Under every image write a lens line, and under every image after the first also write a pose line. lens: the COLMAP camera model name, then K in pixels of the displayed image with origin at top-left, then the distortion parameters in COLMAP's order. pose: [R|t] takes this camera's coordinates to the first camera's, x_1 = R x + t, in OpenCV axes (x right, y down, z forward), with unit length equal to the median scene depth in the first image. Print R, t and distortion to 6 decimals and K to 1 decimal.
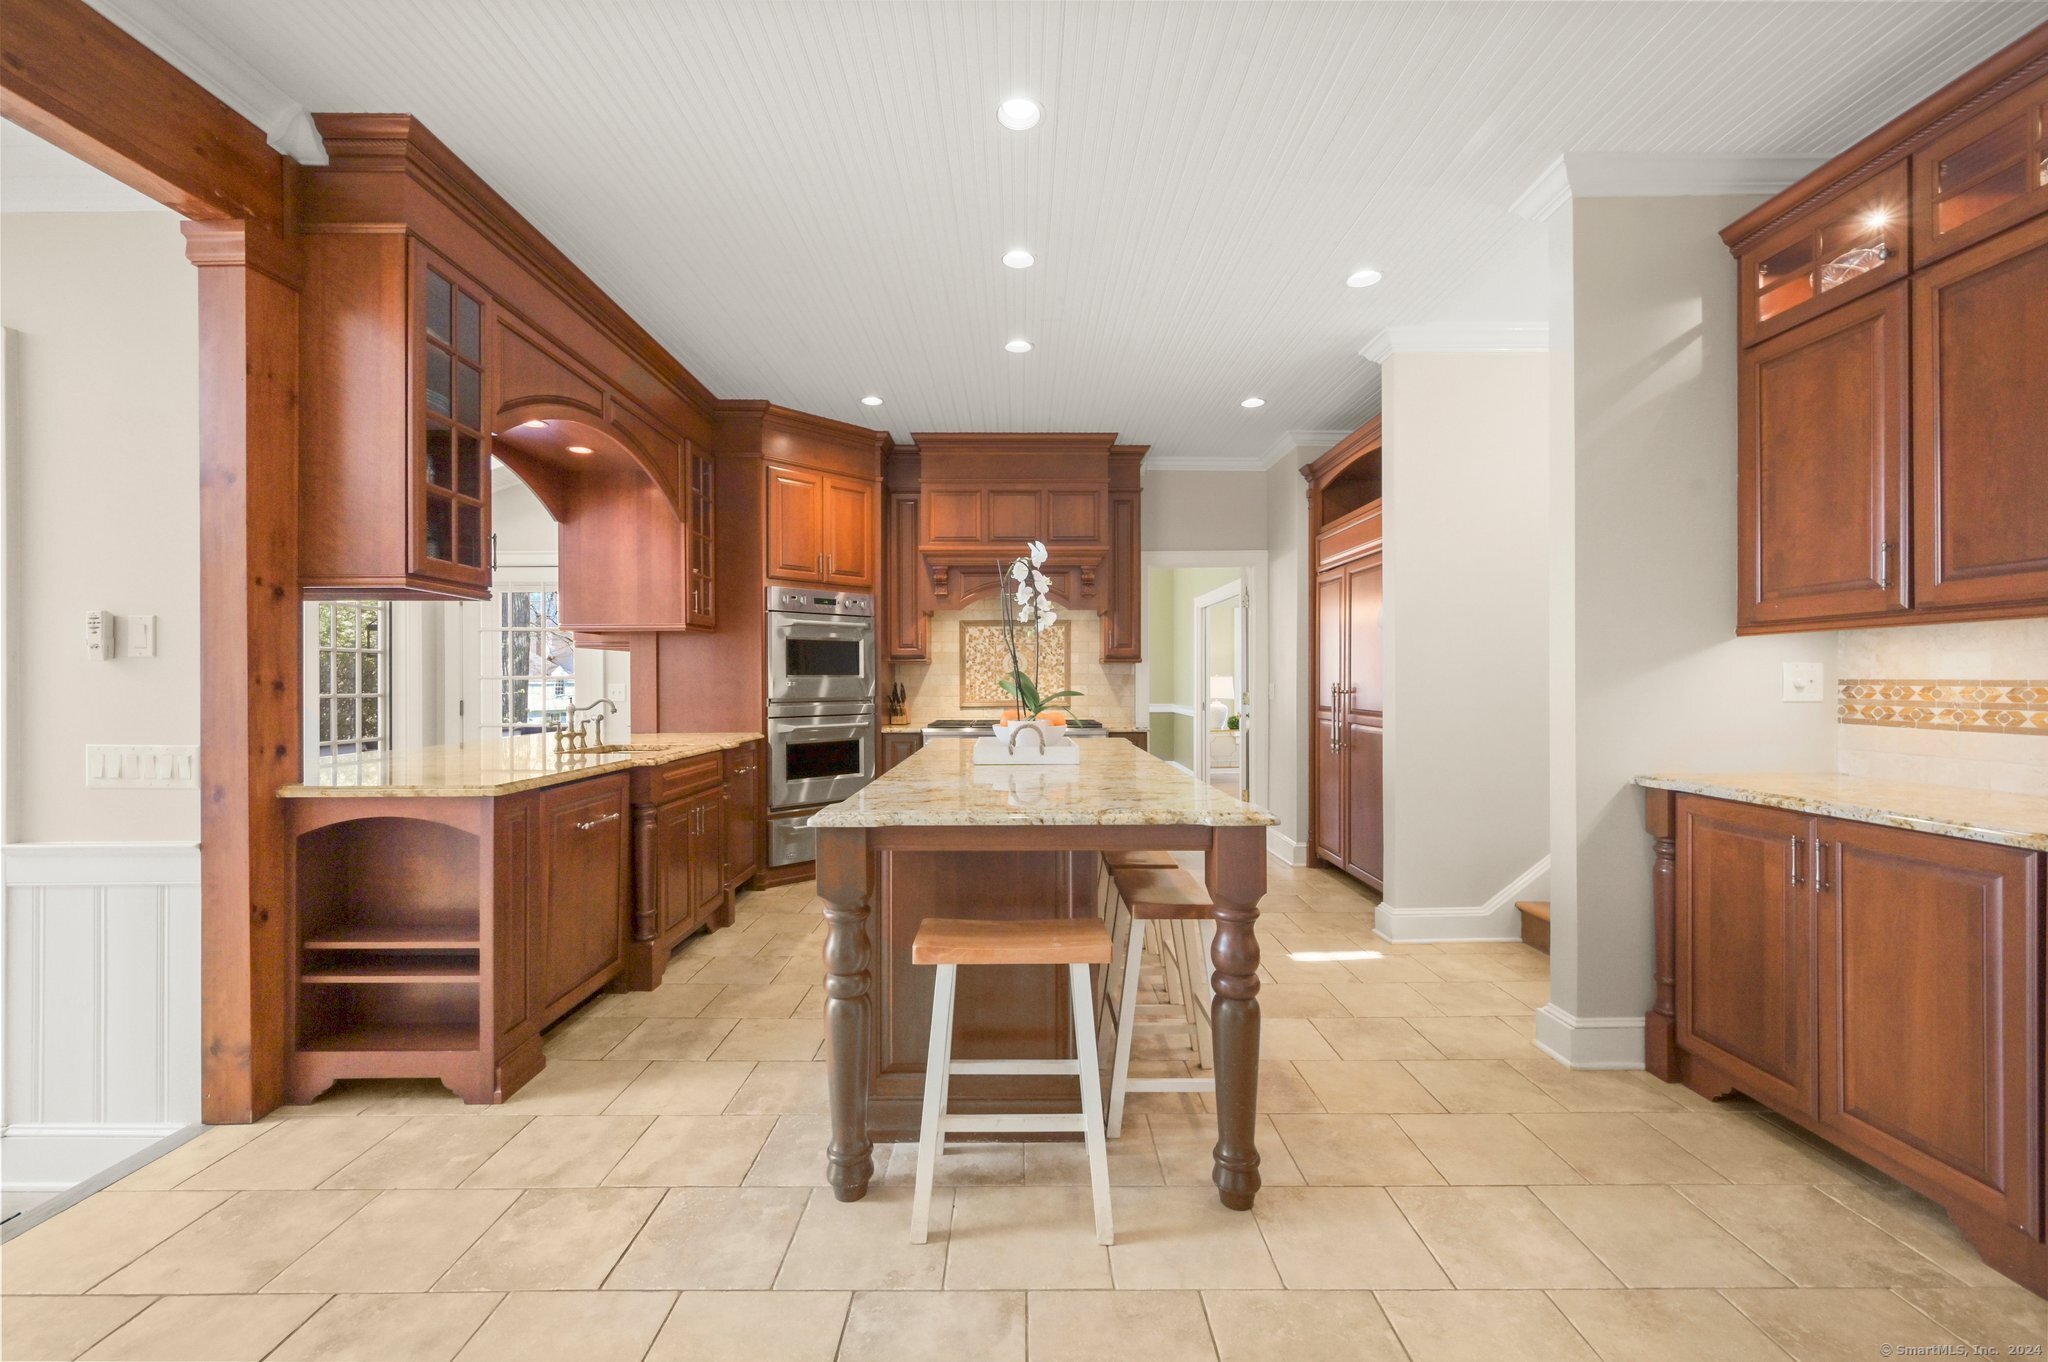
lens RADIAL K [[835.6, 0, 1021.3], [0, 835.6, 684.1], [0, 0, 1]] dist [0.001461, -0.000026]
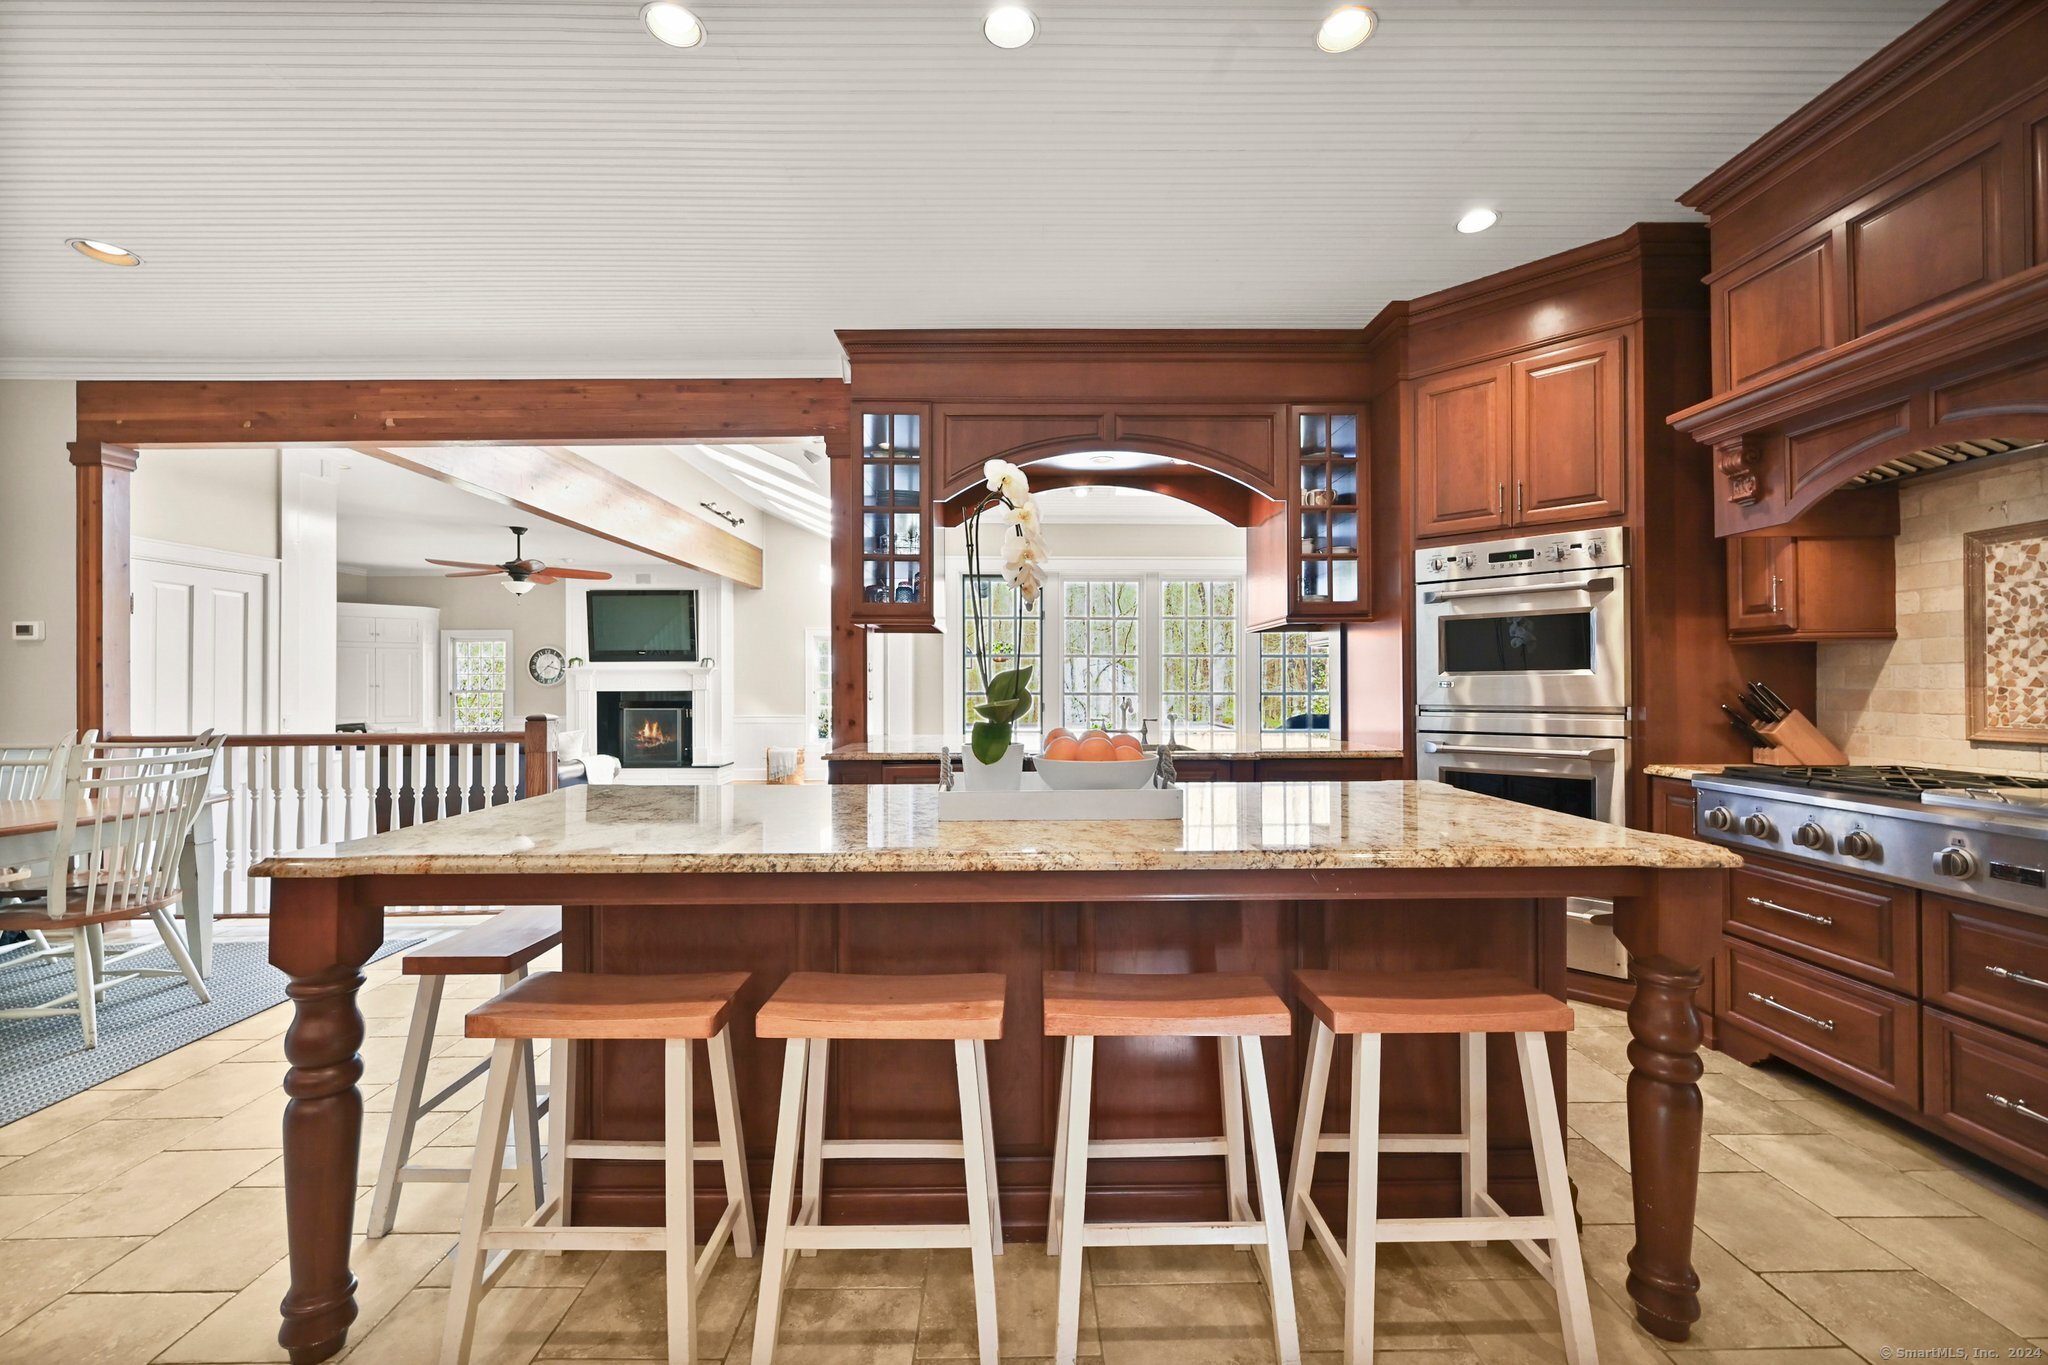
lens RADIAL K [[826.4, 0, 1025.2], [0, 826.4, 676.8], [0, 0, 1]] dist [0.002090, 0.000157]
pose [[0.006688, -0.004186, -0.999969, 0.520636], [-0.000206, 0.999991, -0.004187, -0.003833], [0.999978, 0.000234, 0.006687, 0.817608]]
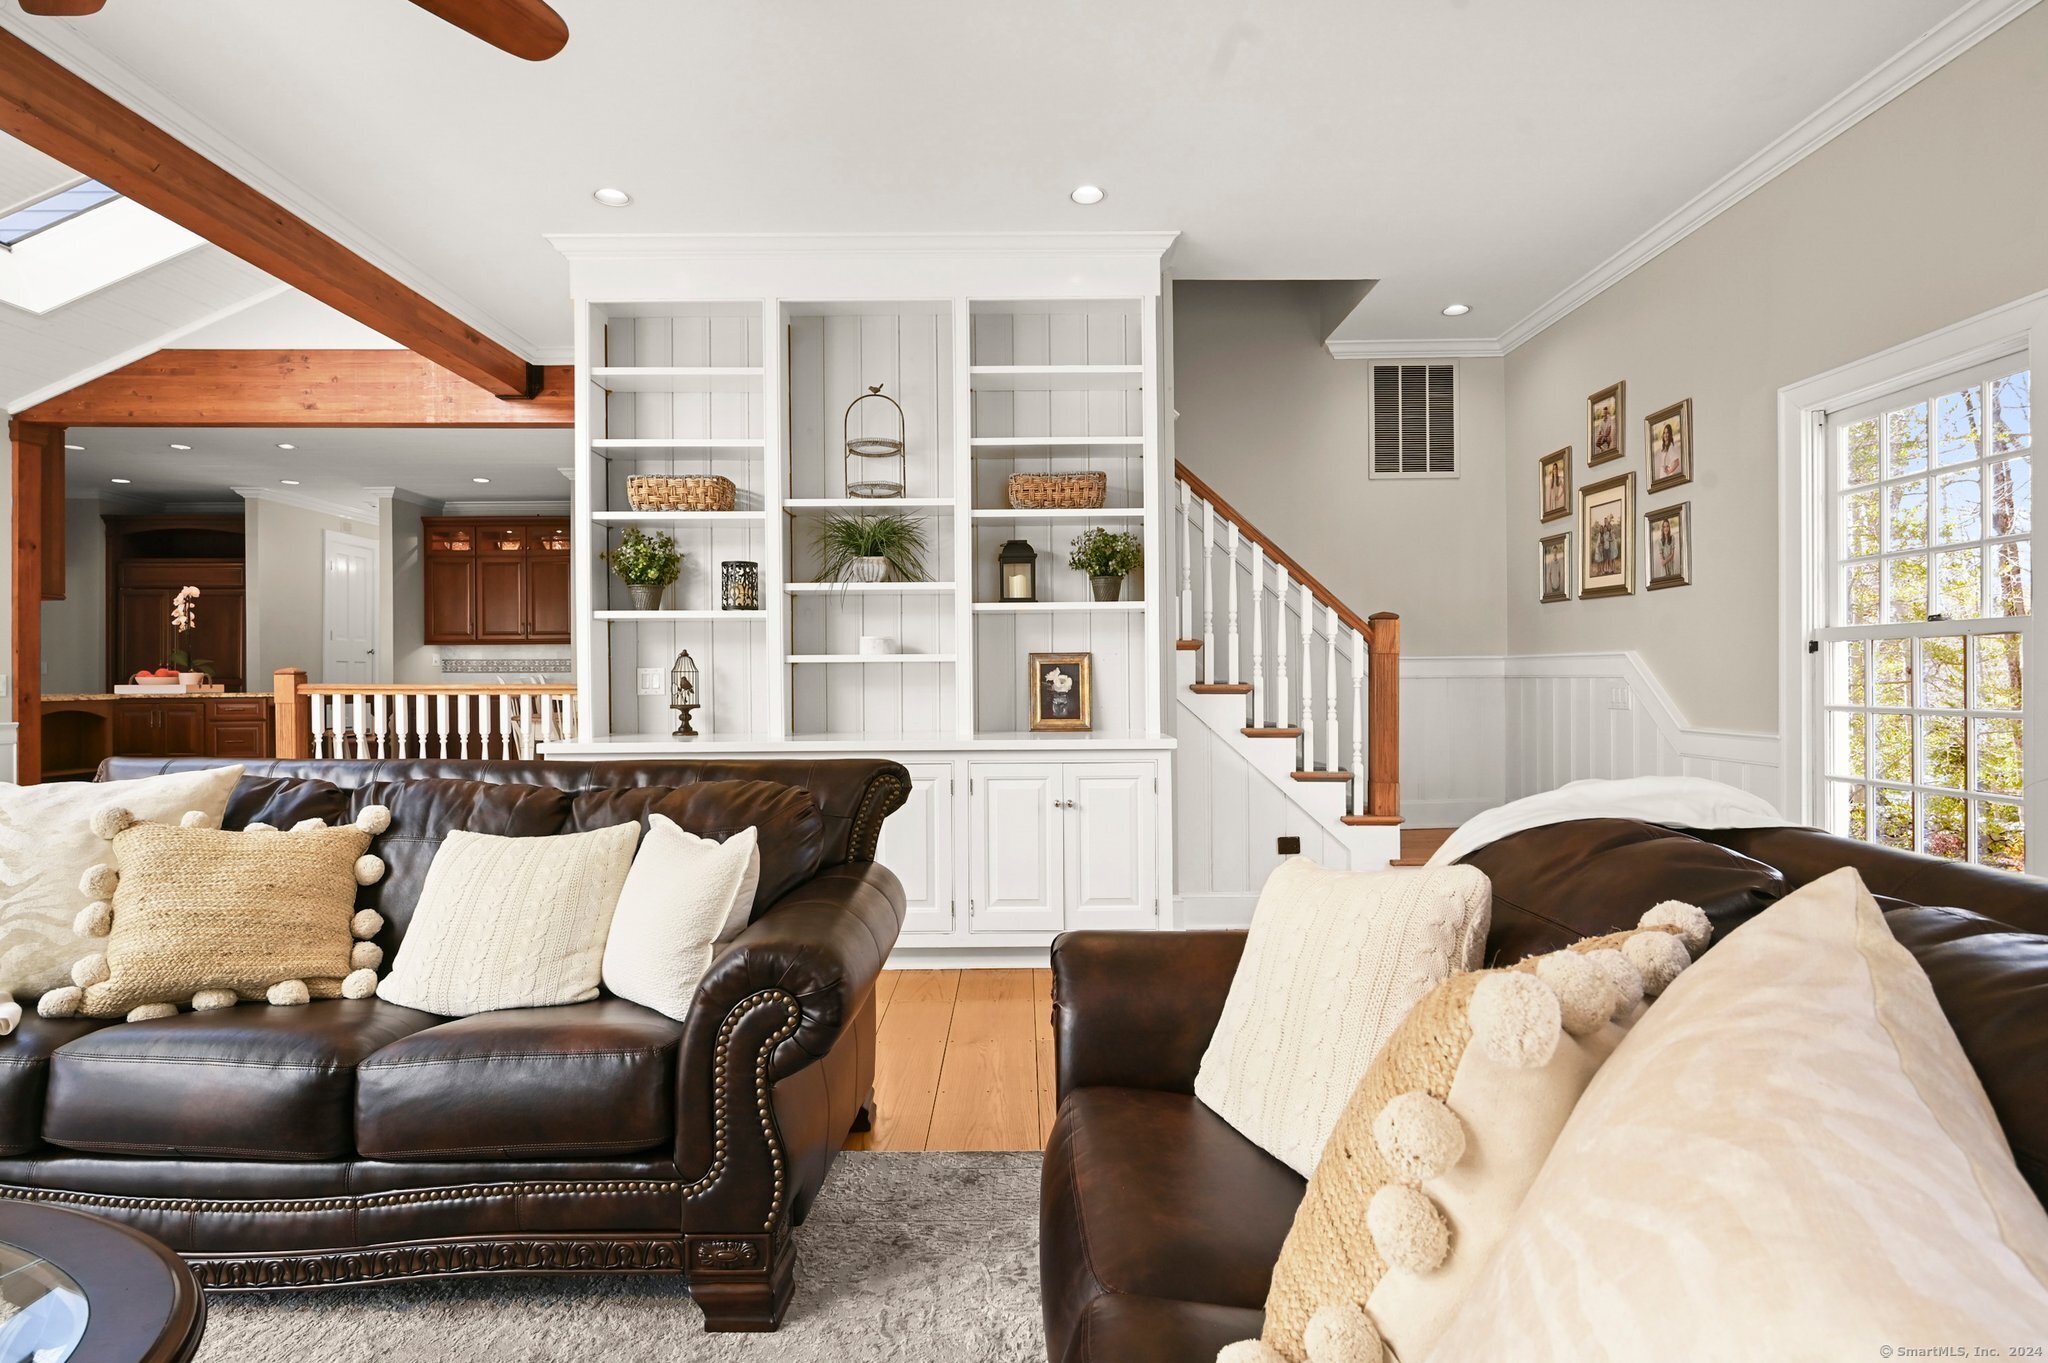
lens RADIAL K [[1033.2, 0, 1030.5], [0, 1033.2, 676.3], [0, 0, 1]] dist [-0.003366, -0.000270]
pose [[-0.000273, 0.005581, 0.999984, -2.027271], [0.010019, 0.999934, -0.005578, 0.070121], [-0.999950, 0.010017, -0.000329, -0.858975]]
